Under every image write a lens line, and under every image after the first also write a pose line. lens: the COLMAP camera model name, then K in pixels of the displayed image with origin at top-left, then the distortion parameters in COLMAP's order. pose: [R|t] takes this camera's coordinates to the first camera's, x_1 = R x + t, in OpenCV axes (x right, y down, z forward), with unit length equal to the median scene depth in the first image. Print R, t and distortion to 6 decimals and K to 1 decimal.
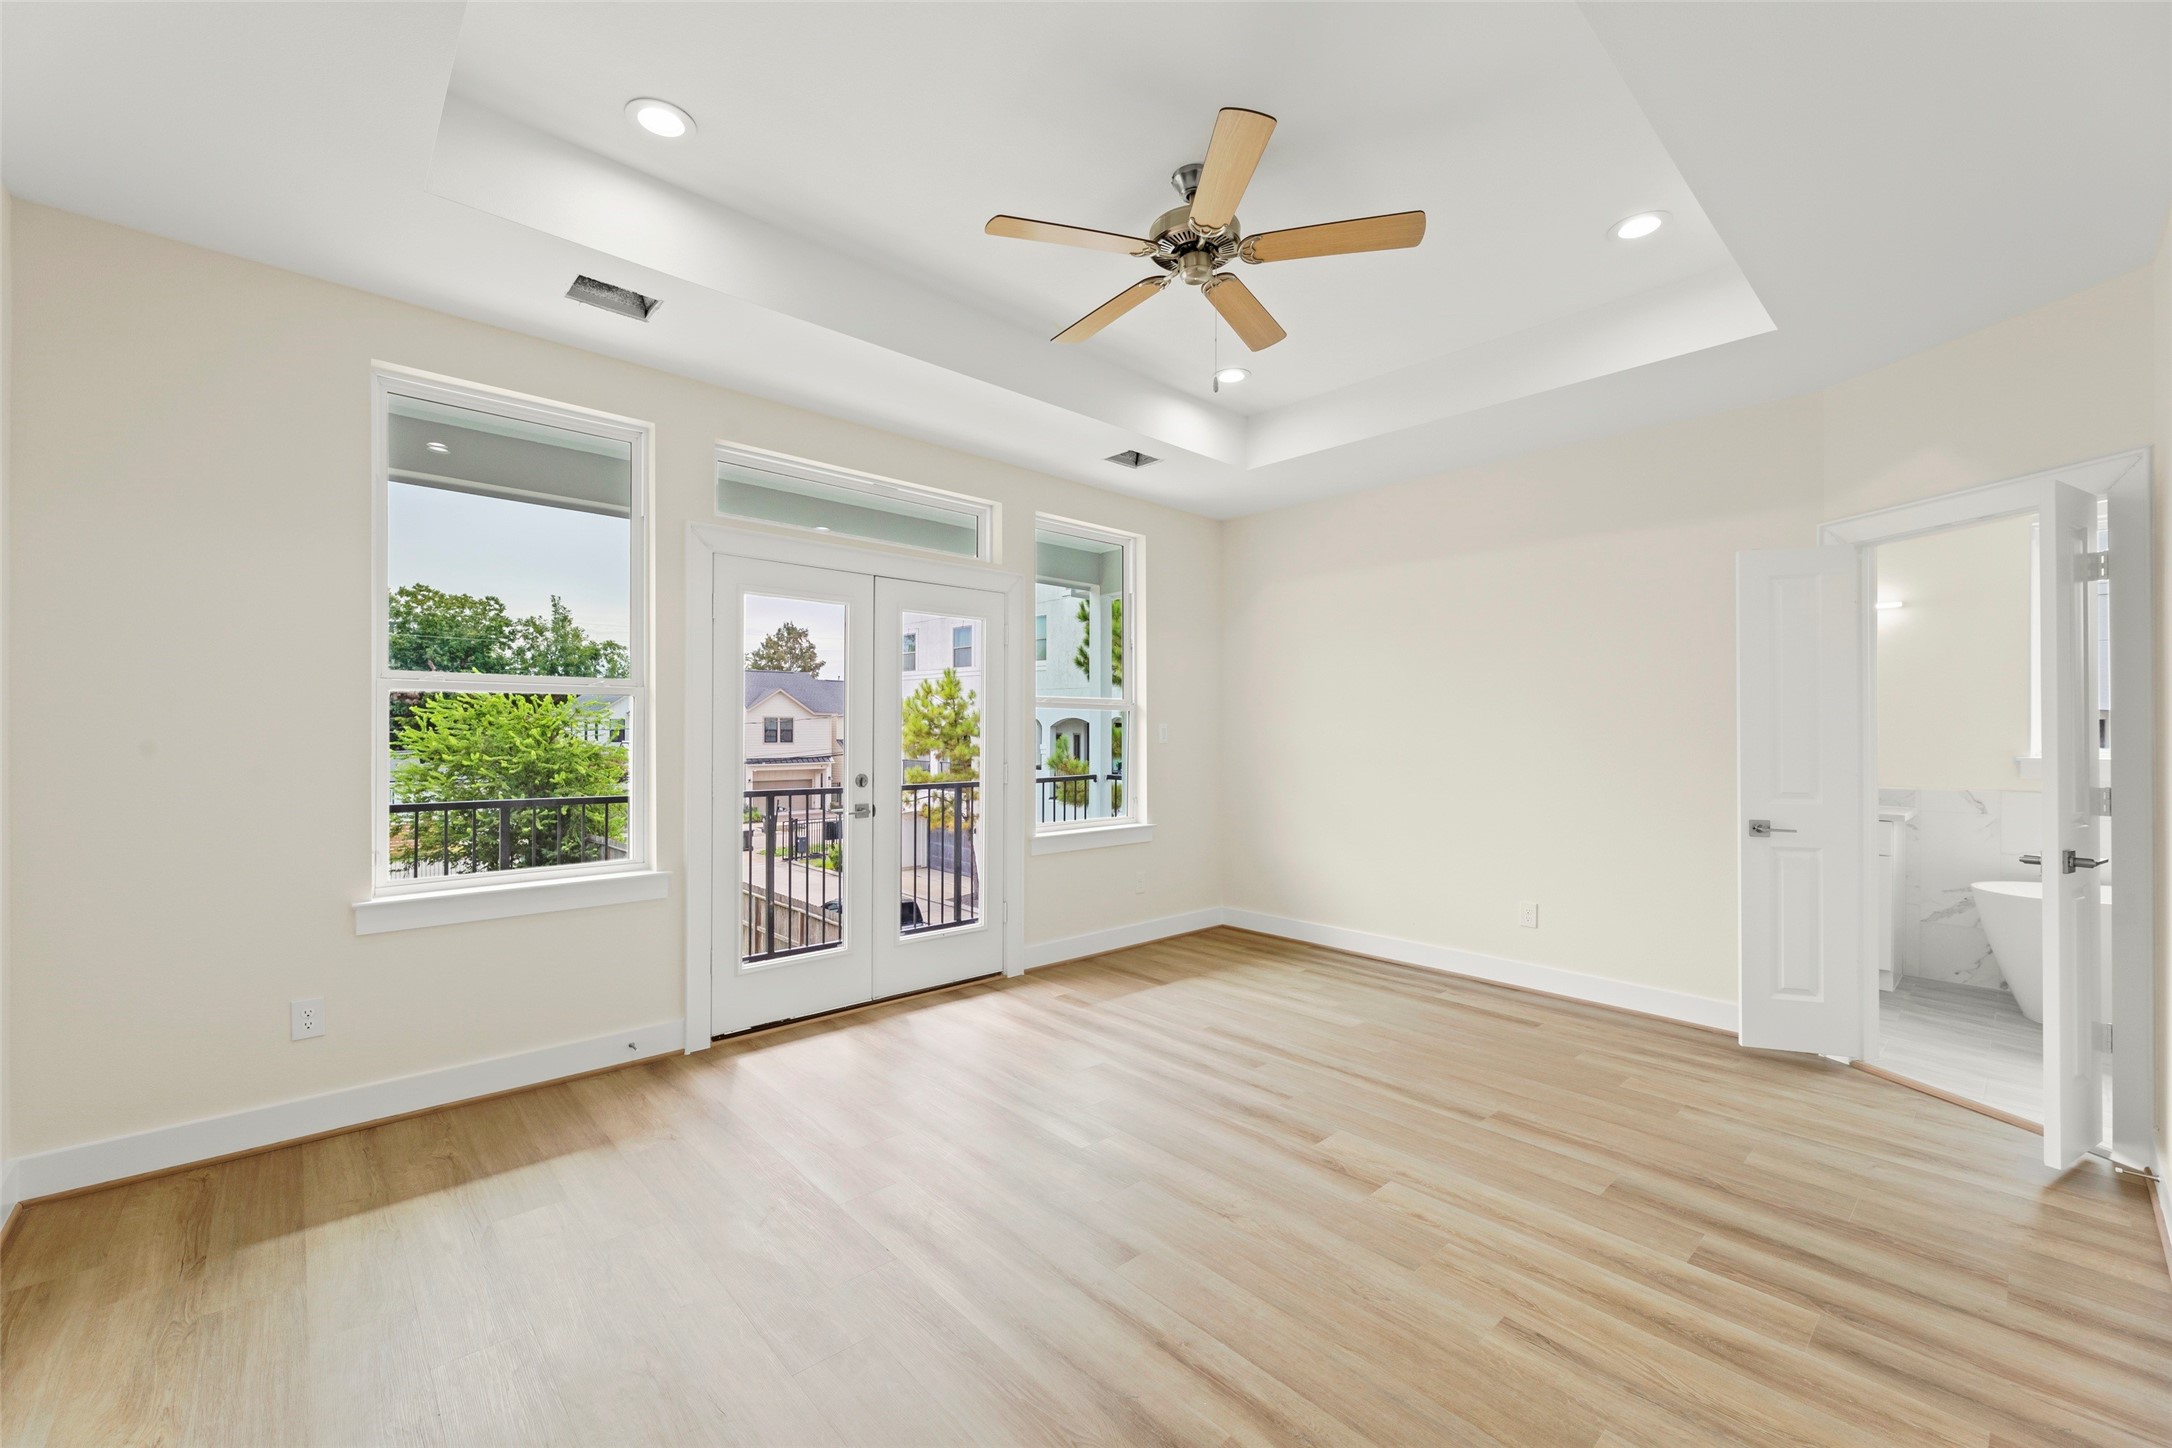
lens RADIAL K [[870.0, 0, 1077.5], [0, 870.0, 727.5], [0, 0, 1]] dist [0.000996, -0.000568]
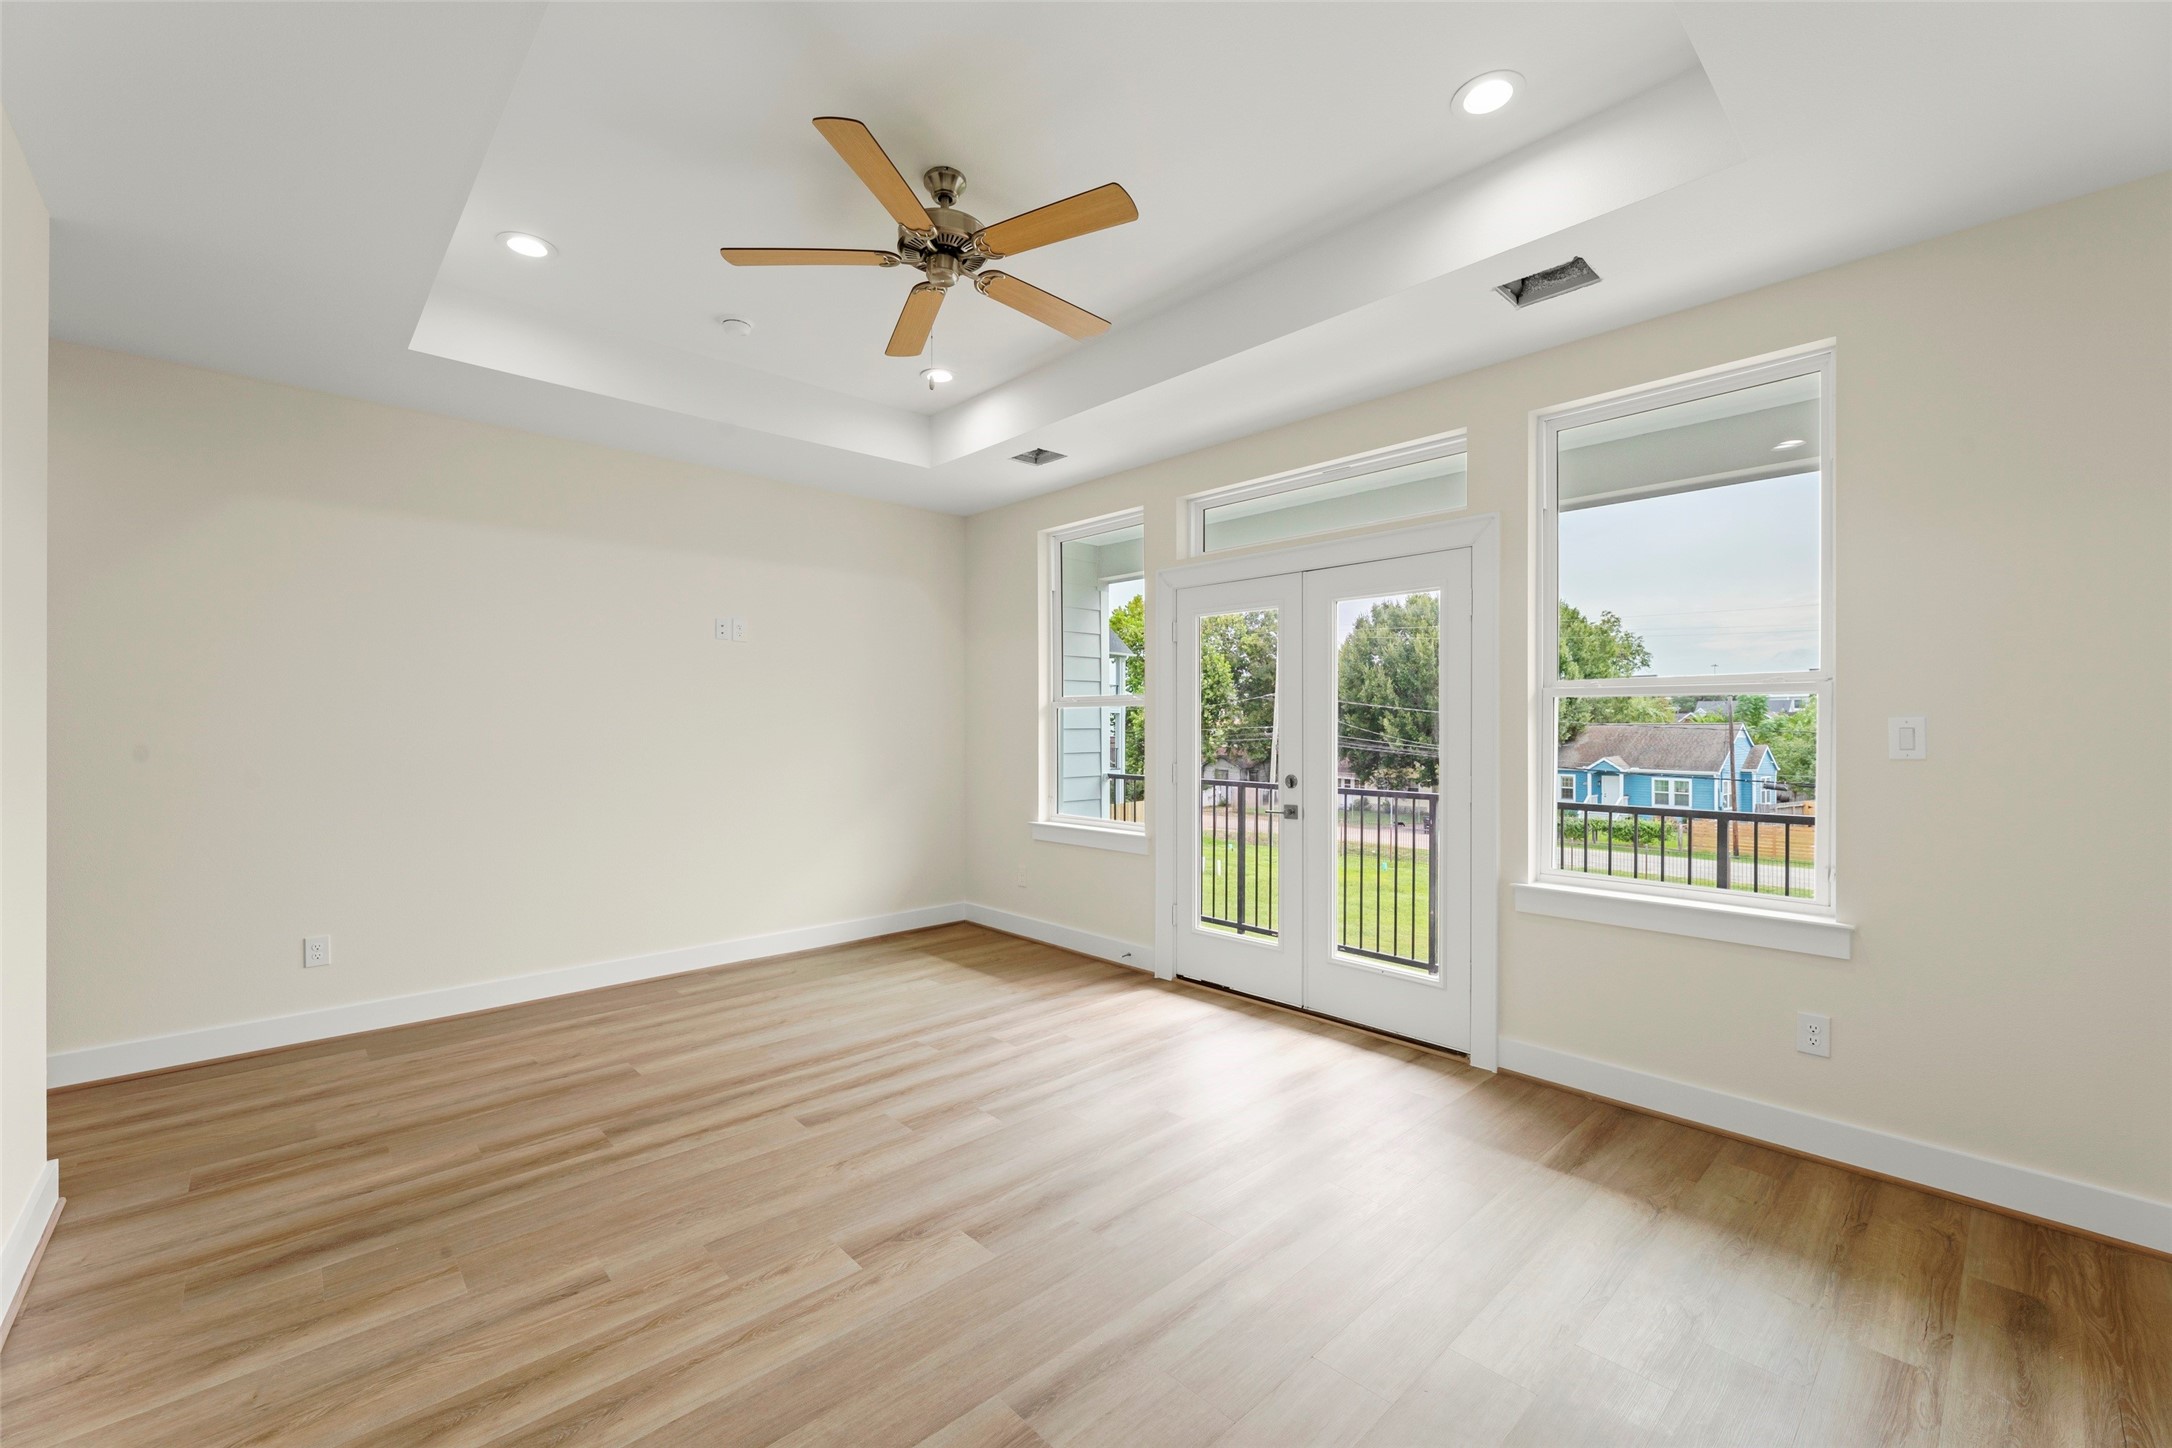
lens RADIAL K [[870.0, 0, 1071.5], [0, 870.0, 733.9], [0, 0, 1]] dist [0.000996, -0.000568]
pose [[0.013687, 0.003954, -0.999899, 1.149627], [0.001844, 0.999990, 0.003980, 0.003487], [0.999905, -0.001899, 0.013680, 1.142477]]
